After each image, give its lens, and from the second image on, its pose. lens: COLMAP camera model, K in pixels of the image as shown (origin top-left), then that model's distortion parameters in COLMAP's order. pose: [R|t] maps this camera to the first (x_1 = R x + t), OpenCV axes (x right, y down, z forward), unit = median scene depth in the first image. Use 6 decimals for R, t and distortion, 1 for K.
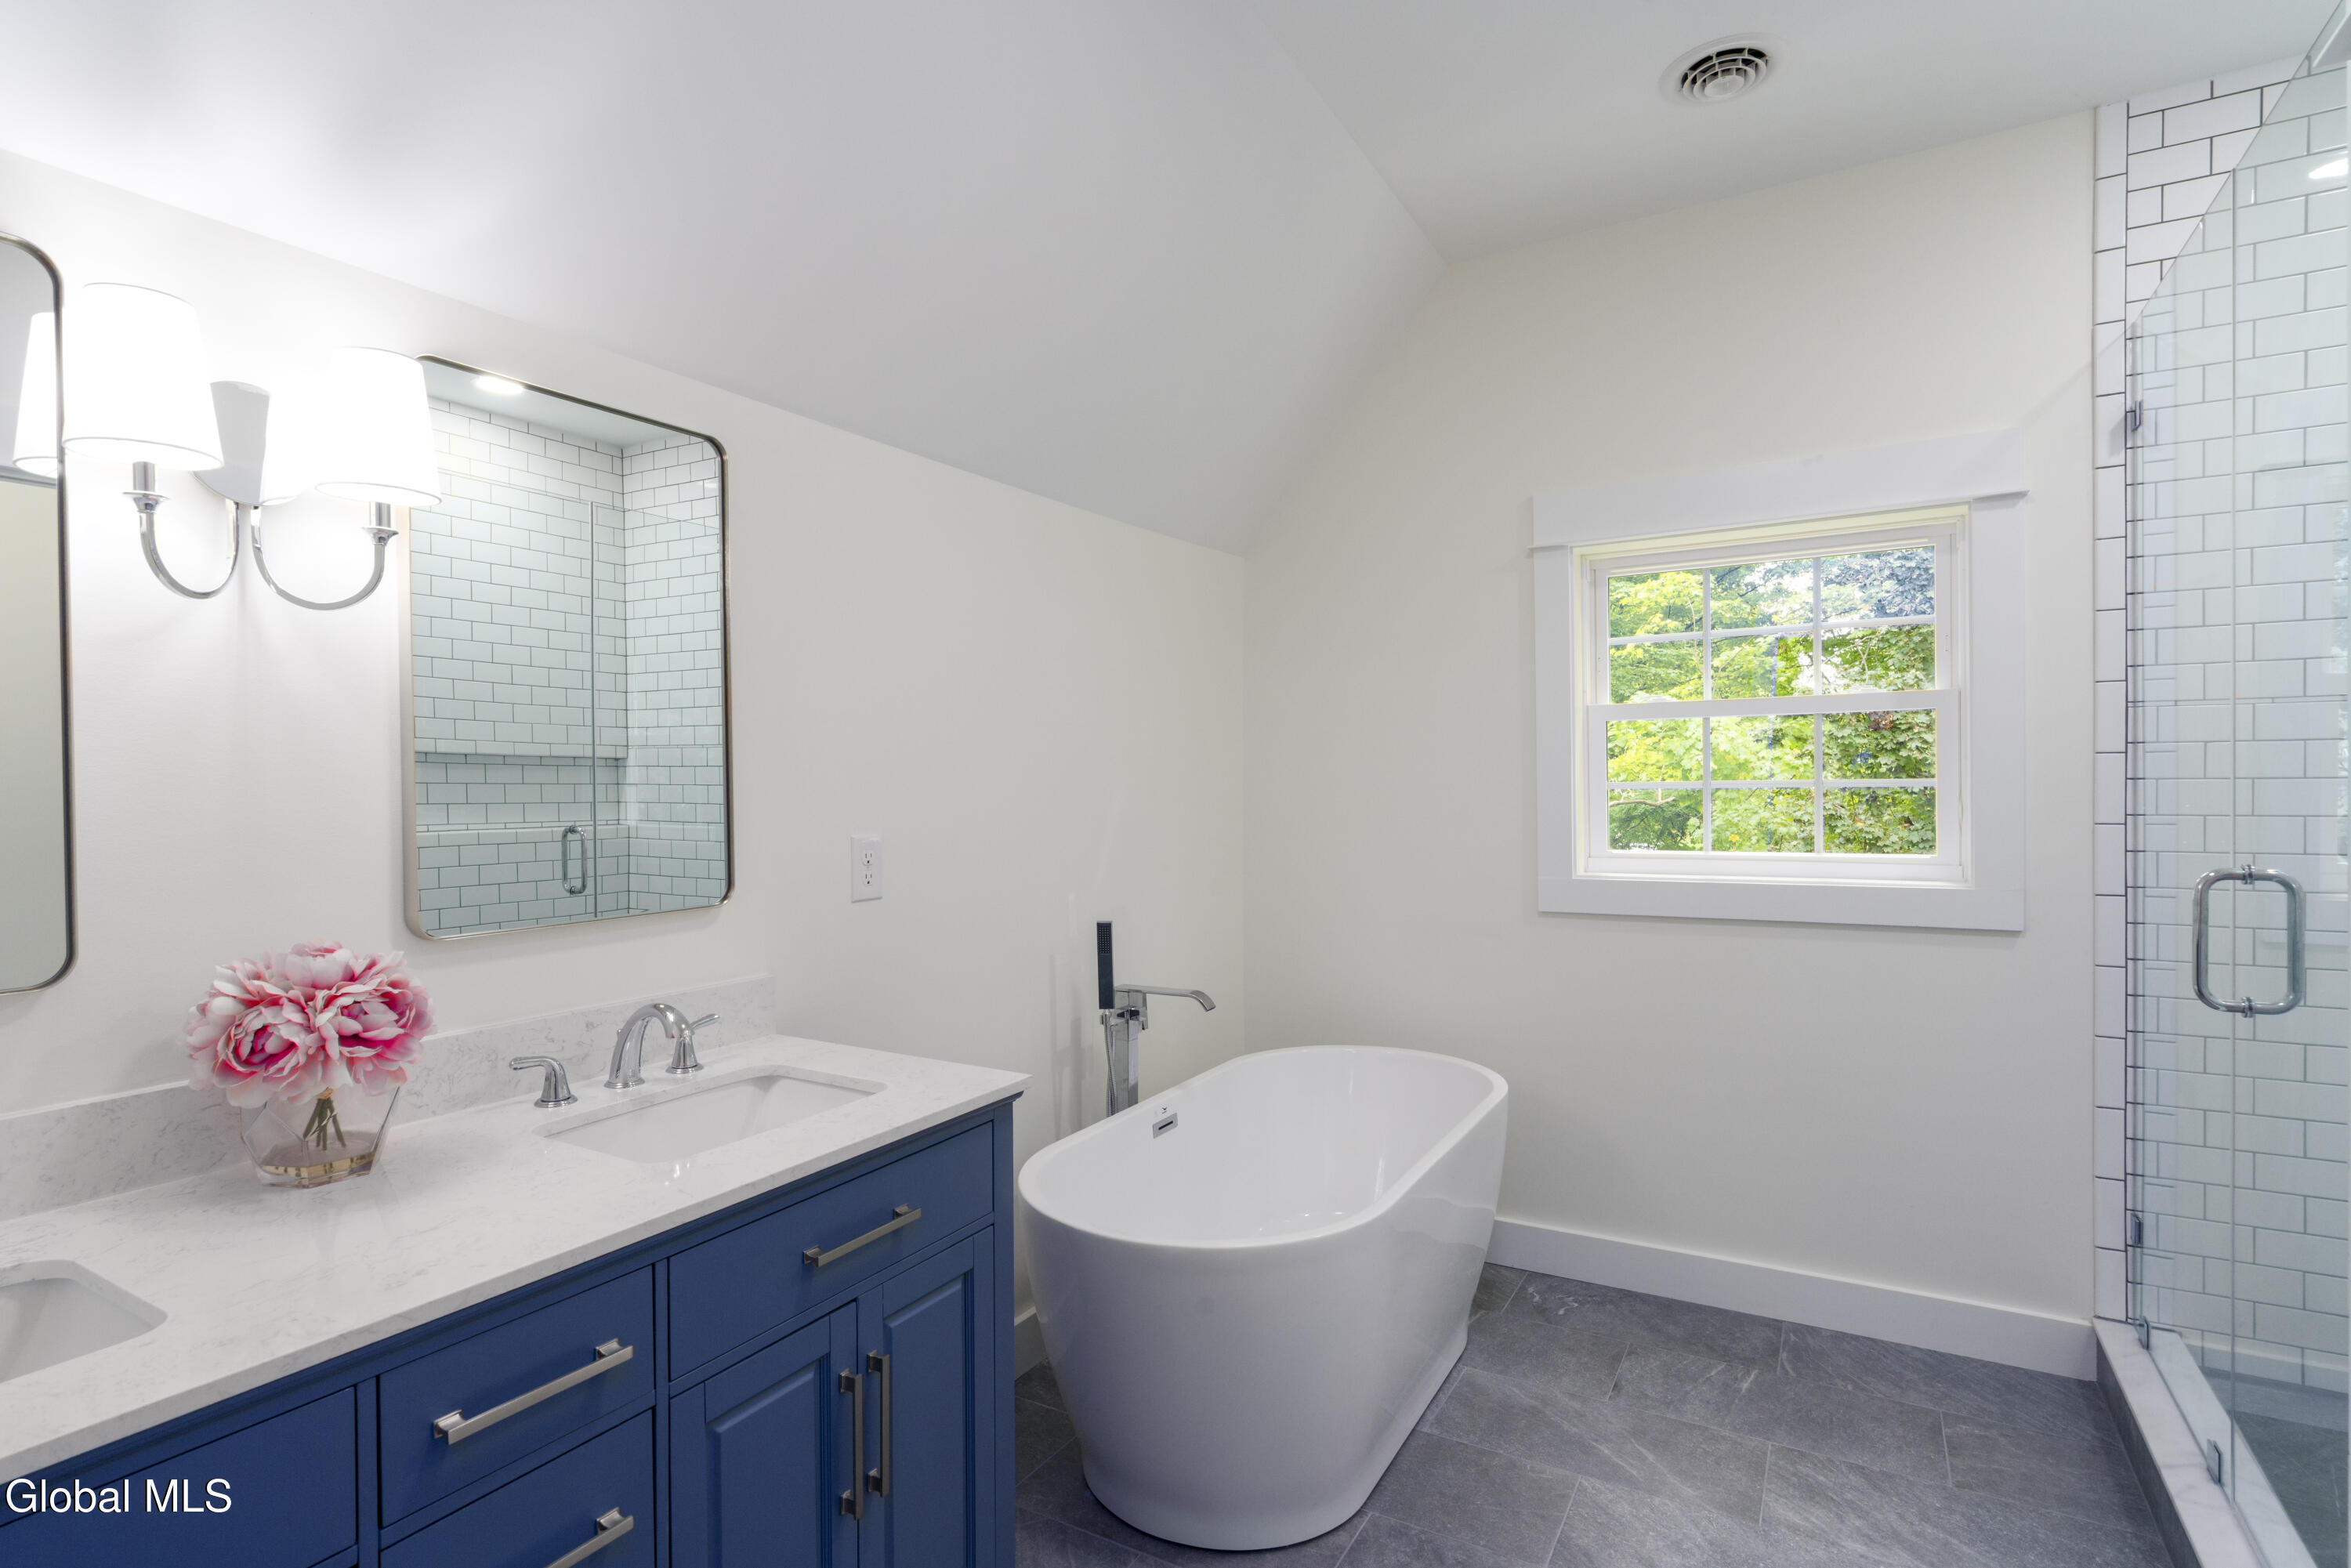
lens RADIAL K [[1159.5, 0, 1170.6], [0, 1159.5, 780.3], [0, 0, 1]] dist [-0.001134, -0.000128]
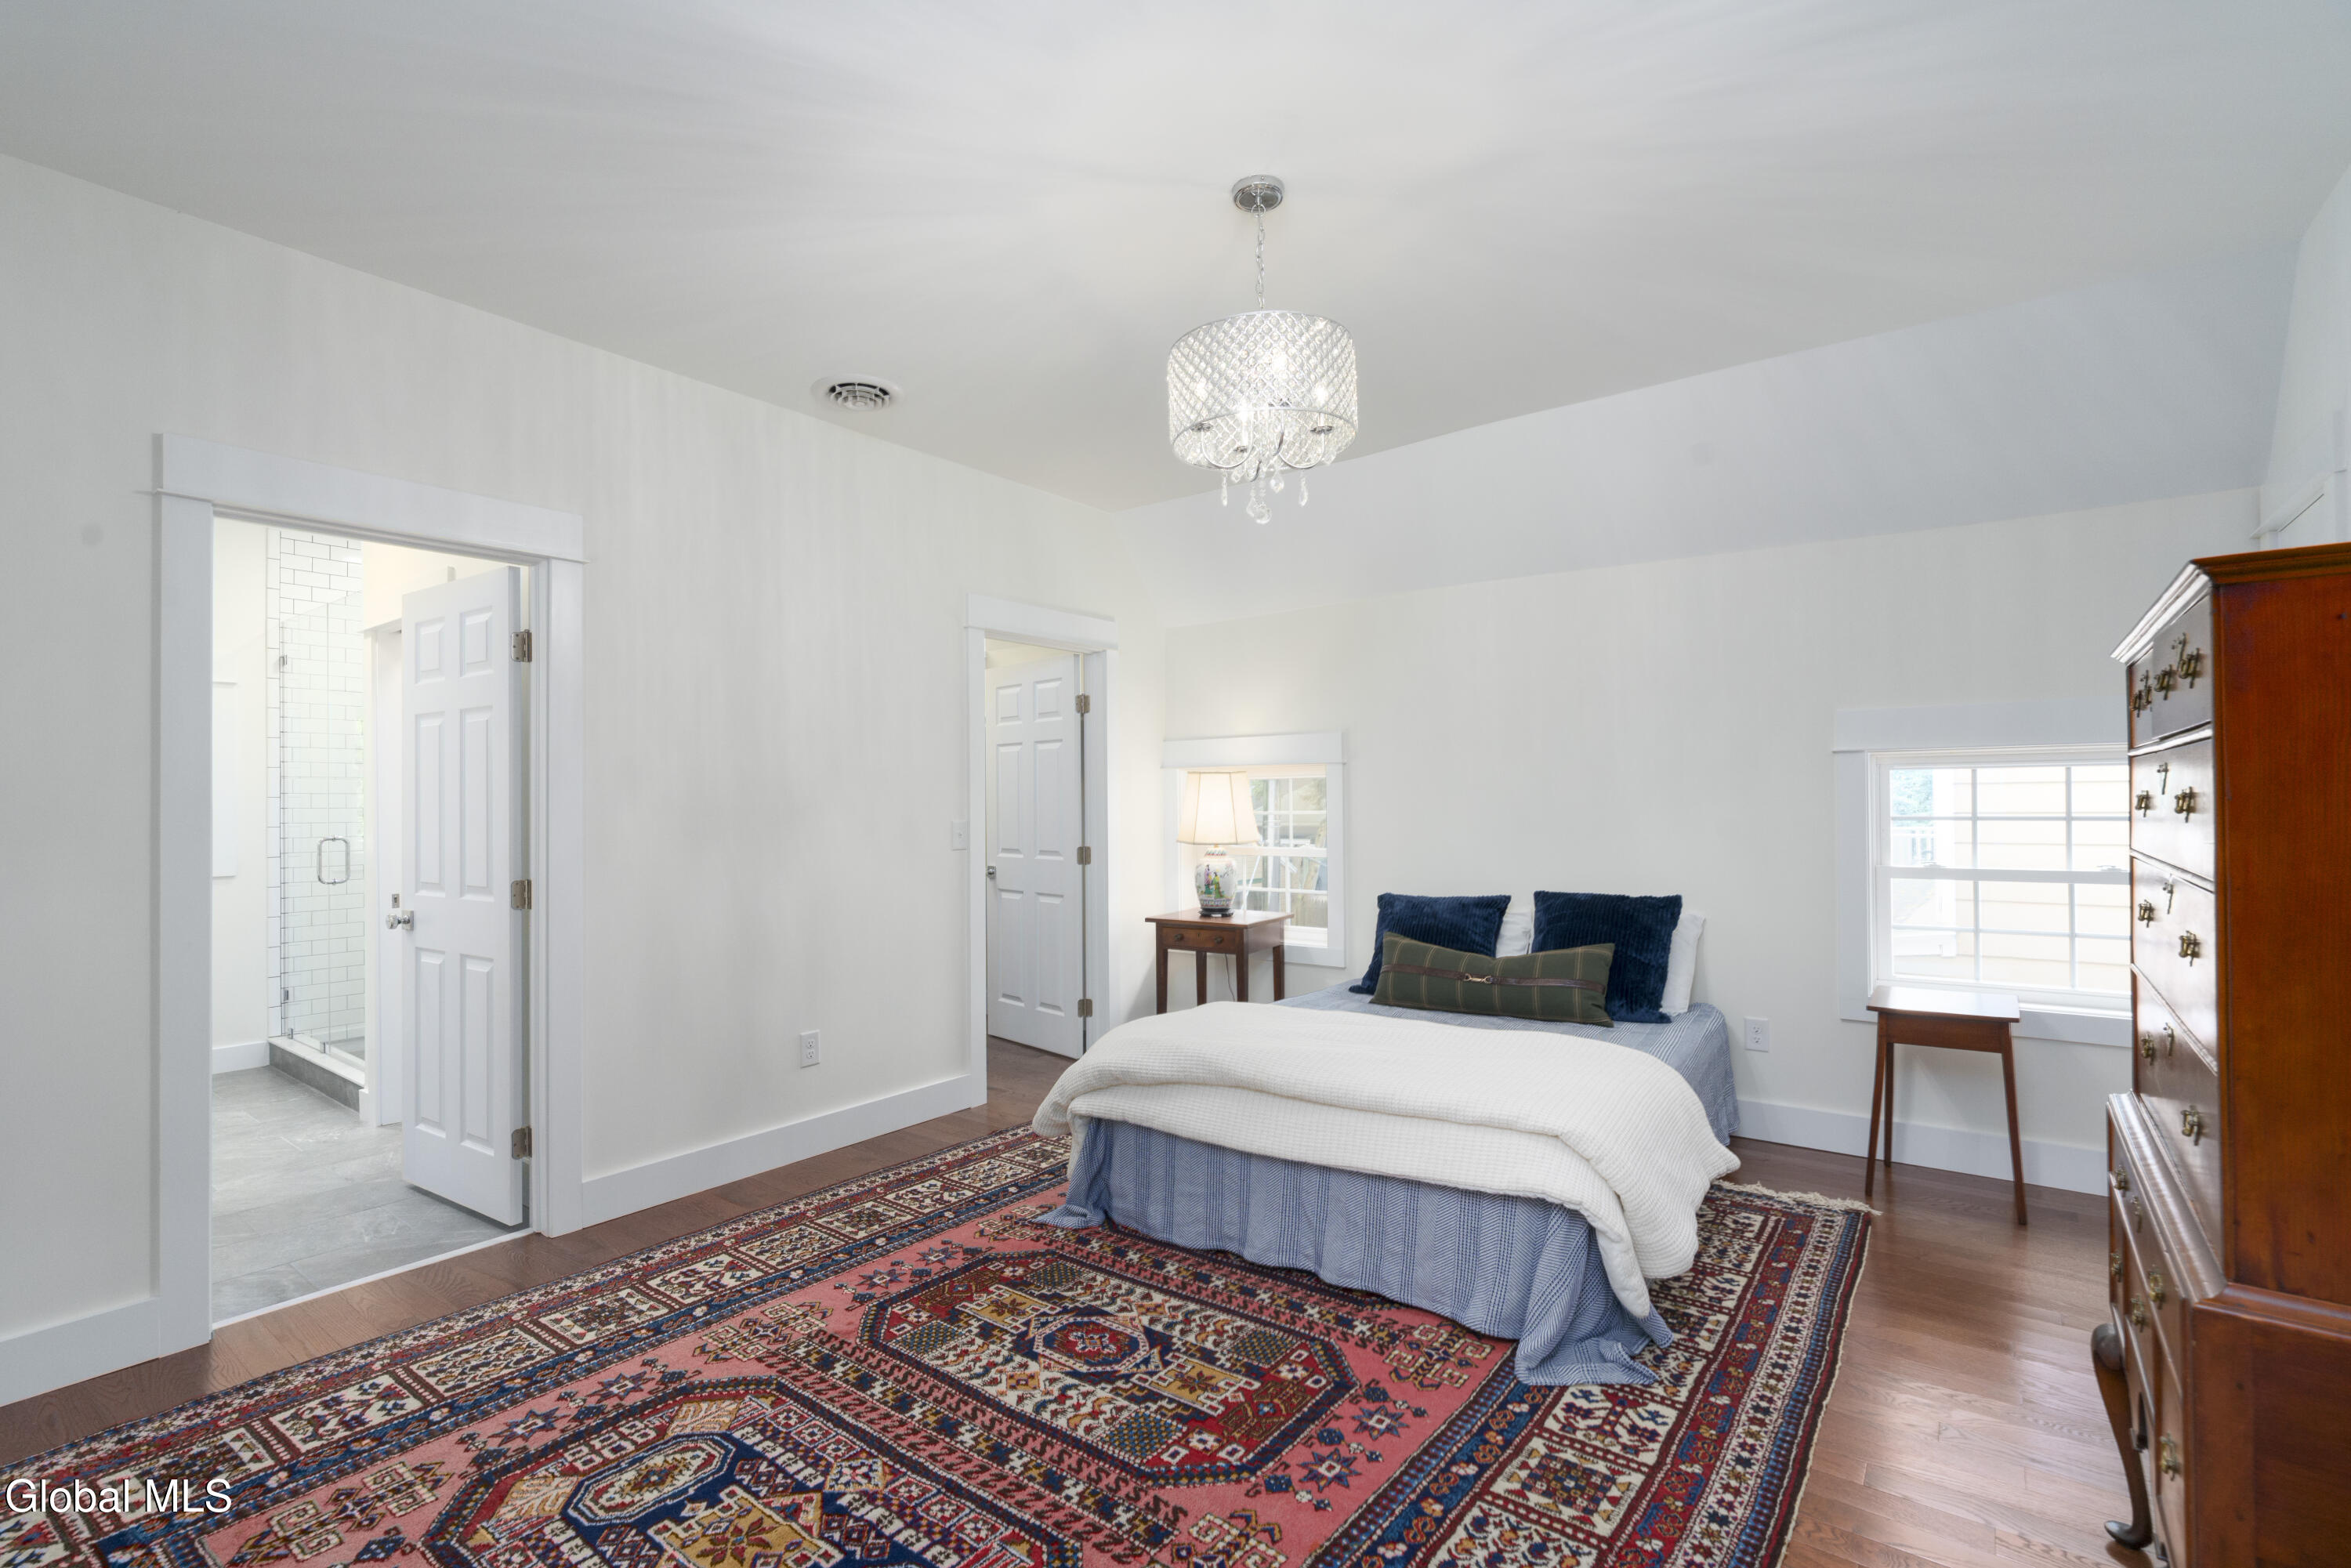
lens RADIAL K [[1073.8, 0, 1171.7], [0, 1073.8, 795.2], [0, 0, 1]] dist [-0.002467, -0.000249]
pose [[0.117798, 0.010354, 0.992984, -1.180705], [0.016609, 0.999785, -0.012395, 0.030203], [-0.992899, 0.017952, 0.117601, -1.113135]]
